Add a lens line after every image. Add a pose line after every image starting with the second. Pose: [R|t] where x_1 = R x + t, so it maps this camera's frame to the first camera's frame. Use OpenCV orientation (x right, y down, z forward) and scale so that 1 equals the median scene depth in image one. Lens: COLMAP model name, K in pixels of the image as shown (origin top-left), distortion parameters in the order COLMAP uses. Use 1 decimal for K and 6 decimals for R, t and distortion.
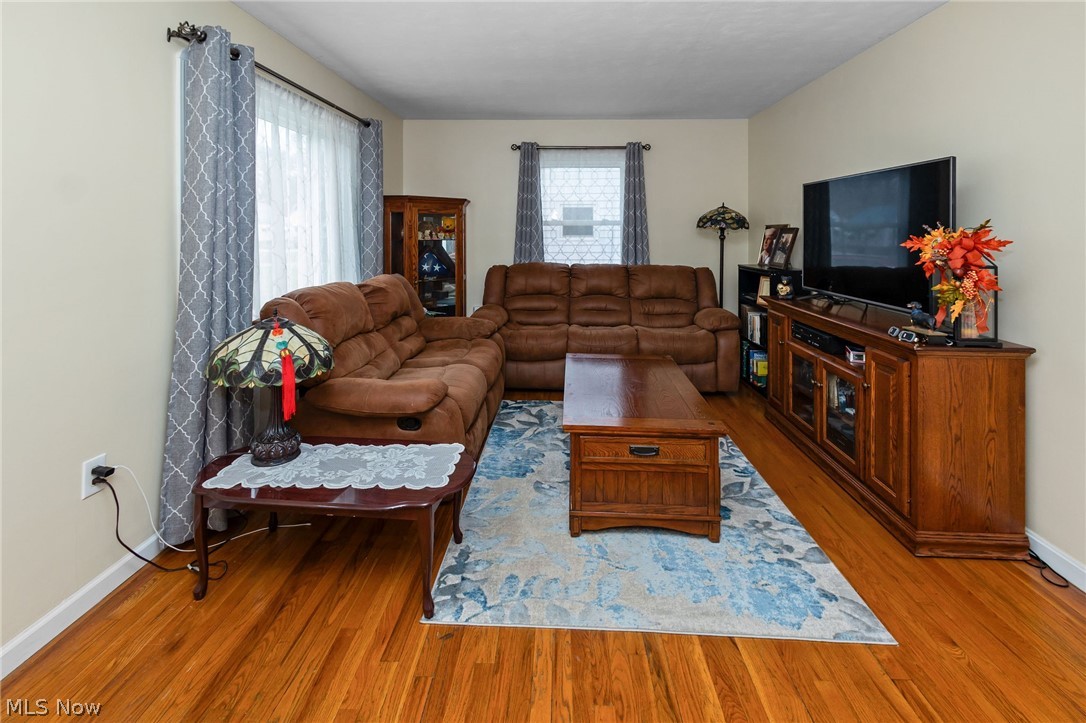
lens RADIAL K [[479.7, 0, 542.8], [0, 479.7, 229.6], [0, 0, 1]] dist [0.002758, 0.000717]
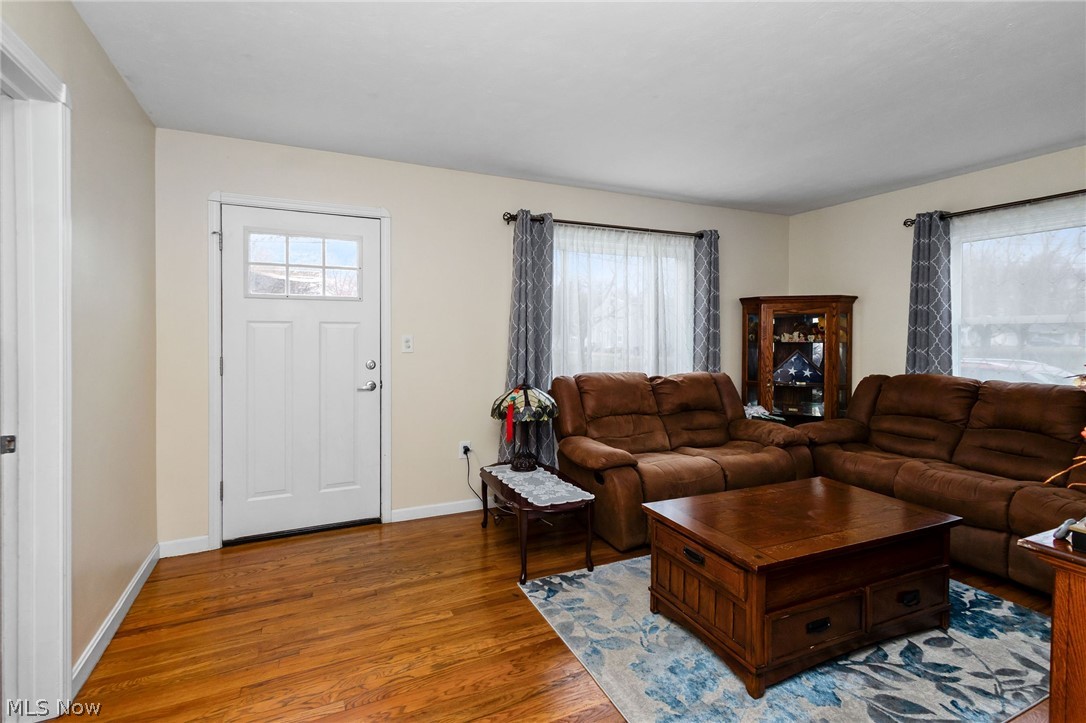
lens RADIAL K [[502.7, 0, 541.9], [0, 502.7, 337.5], [0, 0, 1]] dist [0.000294, 0.000103]
pose [[0.456661, 0.003904, -0.889632, 0.501993], [-0.000297, 0.999991, 0.004235, 0.010562], [0.889641, -0.001670, 0.456658, 0.141132]]
